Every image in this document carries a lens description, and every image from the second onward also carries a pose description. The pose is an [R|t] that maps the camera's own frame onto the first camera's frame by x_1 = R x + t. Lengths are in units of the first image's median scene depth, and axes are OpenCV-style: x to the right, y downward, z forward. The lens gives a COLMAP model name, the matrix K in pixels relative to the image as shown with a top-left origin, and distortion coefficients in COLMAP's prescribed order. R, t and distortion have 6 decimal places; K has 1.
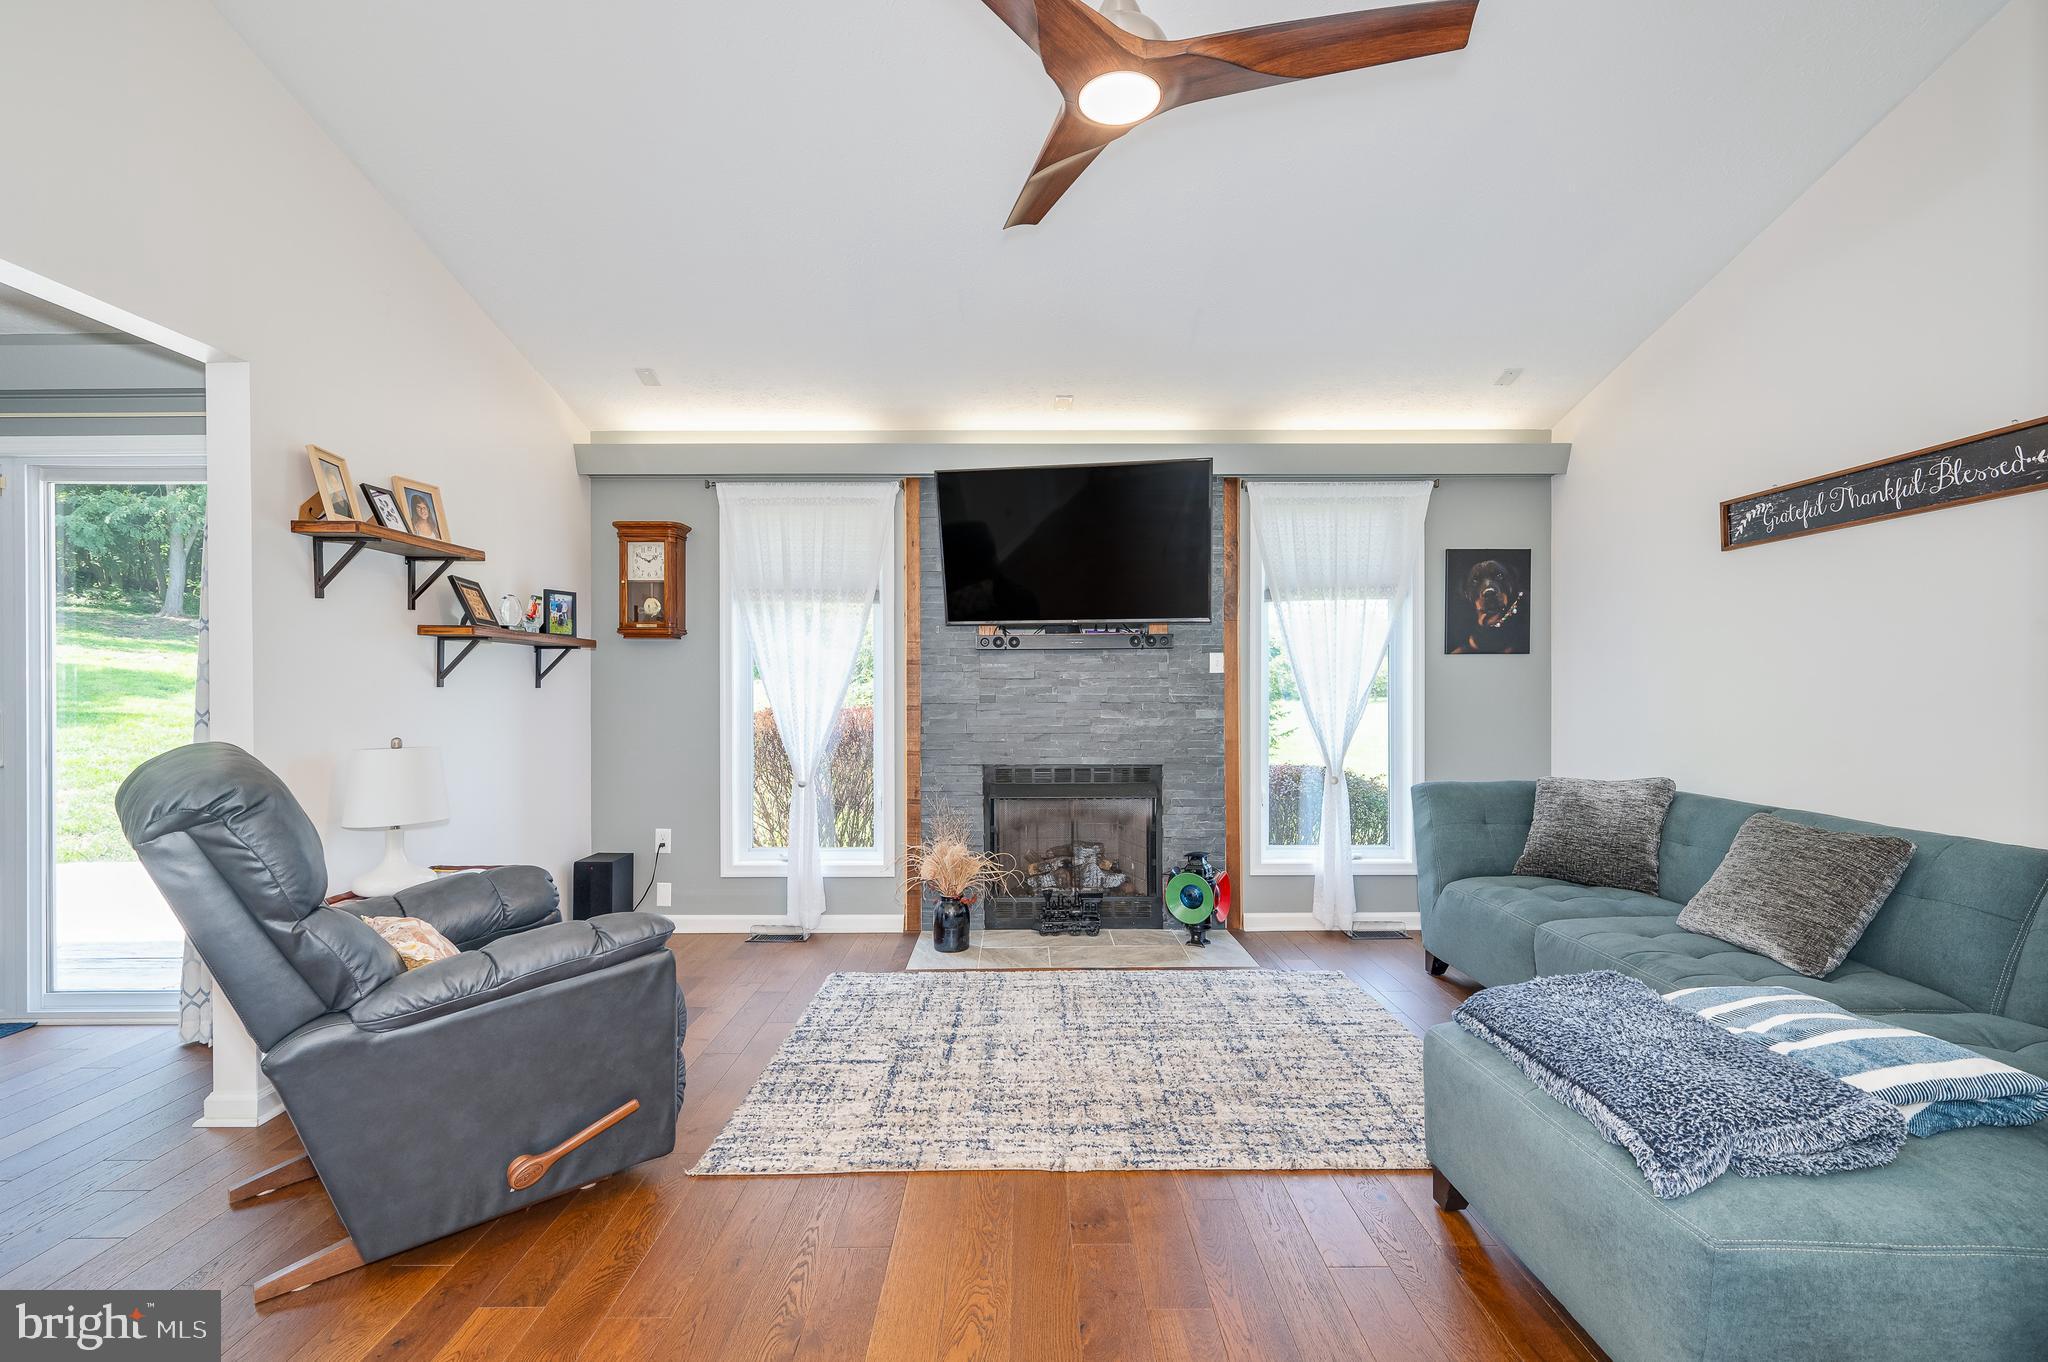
lens RADIAL K [[908.6, 0, 1026.7], [0, 908.6, 691.2], [0, 0, 1]] dist [-0.000113, -0.000312]
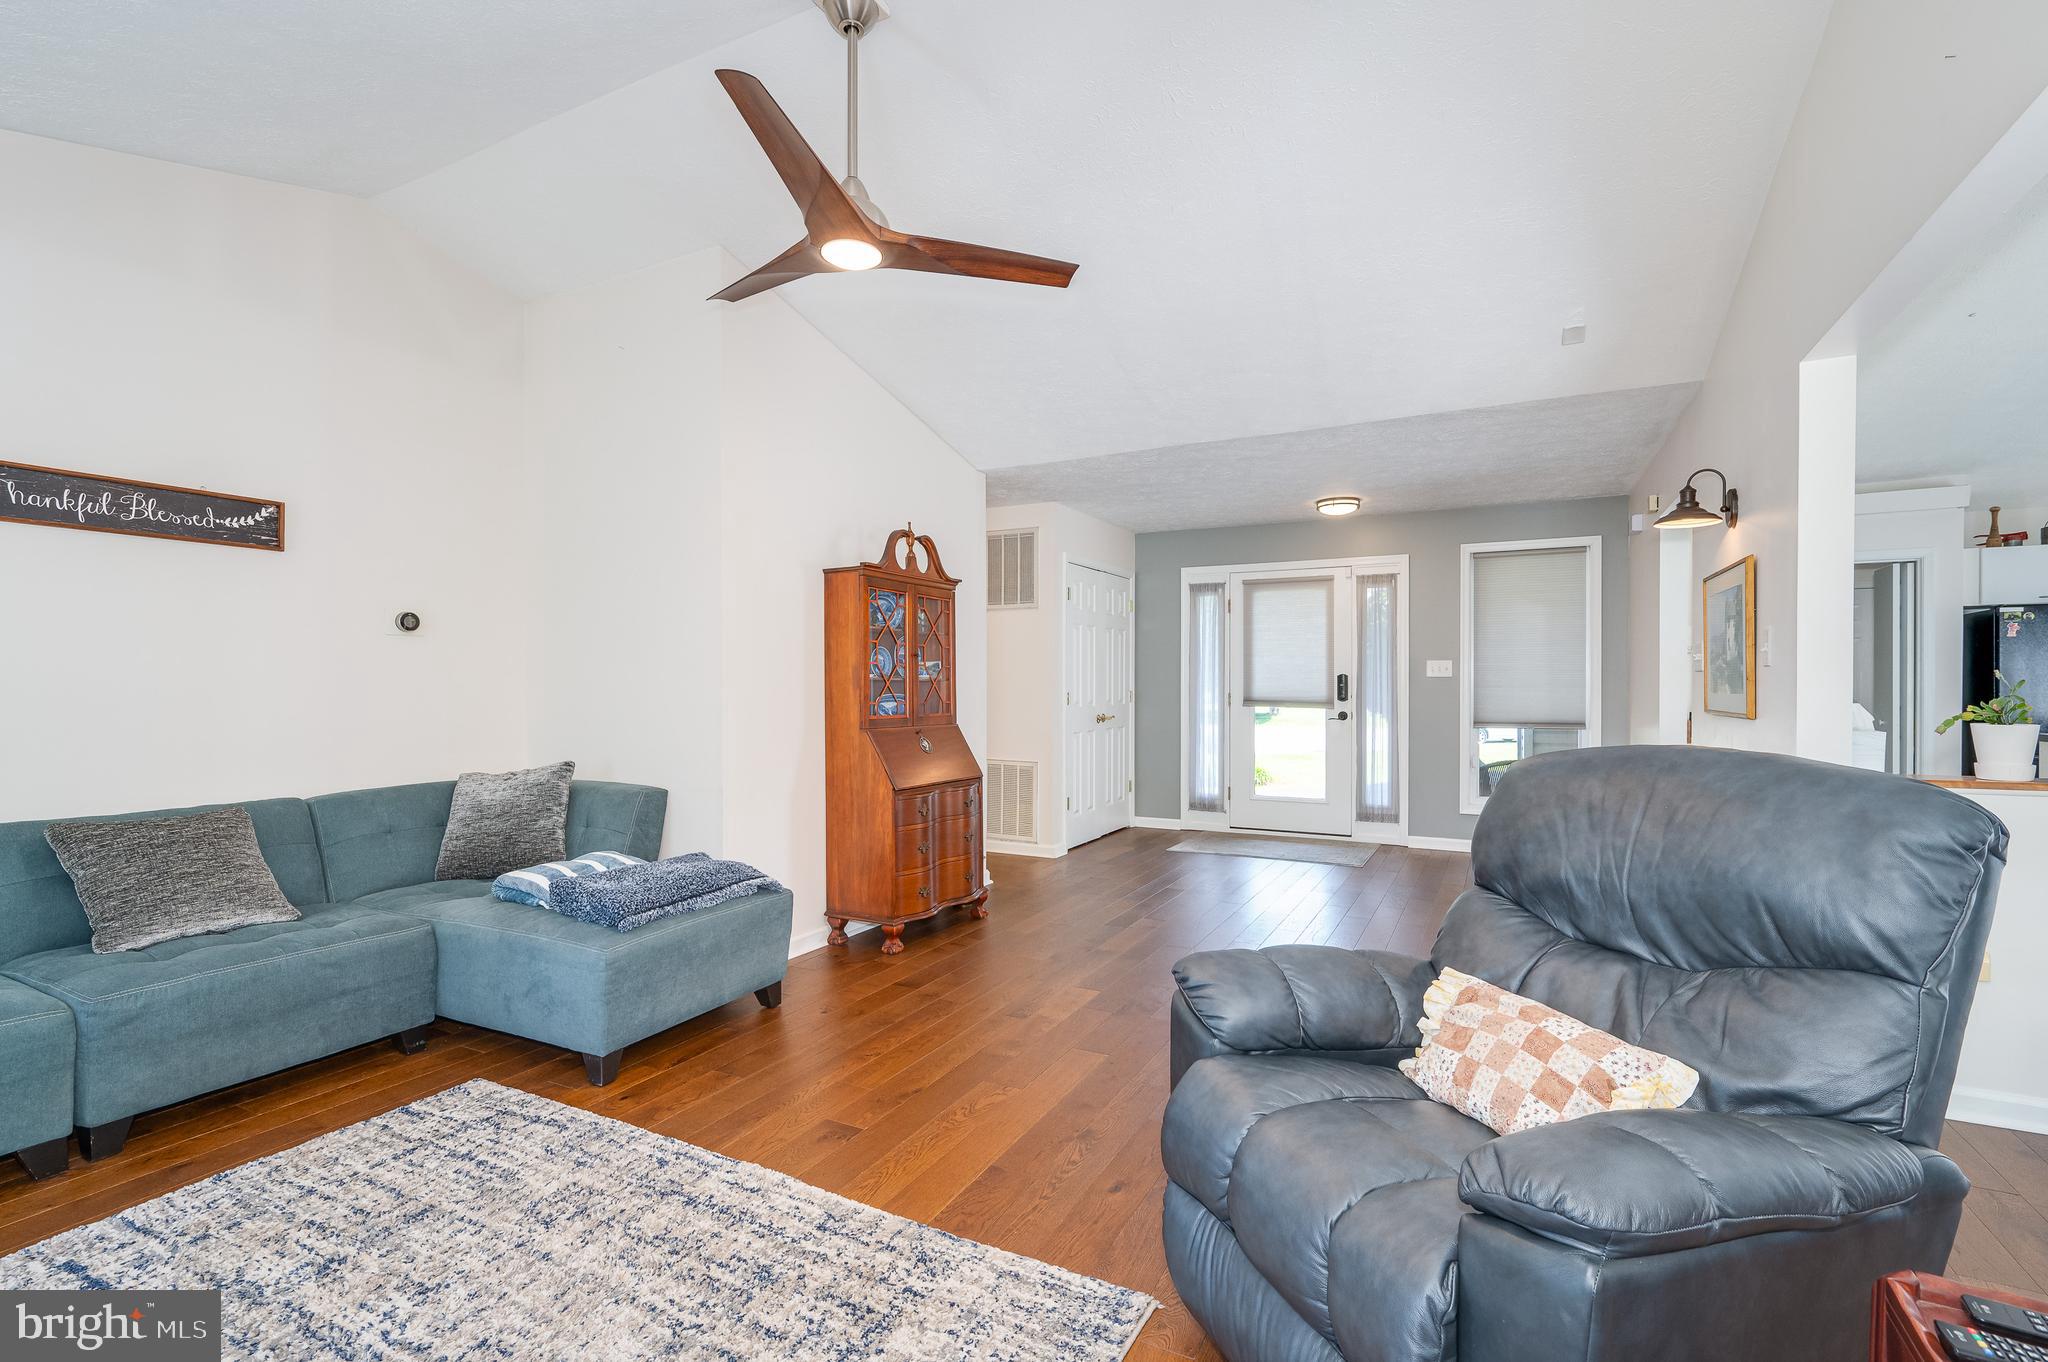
lens RADIAL K [[937.4, 0, 1024.0], [0, 937.4, 681.0], [0, 0, 1]] dist [-0.000171, 0.000251]
pose [[-0.884756, 0.009003, 0.465968, -0.575186], [0.007752, 0.999959, -0.004602, 0.000782], [-0.465991, -0.000459, -0.884789, 1.564781]]
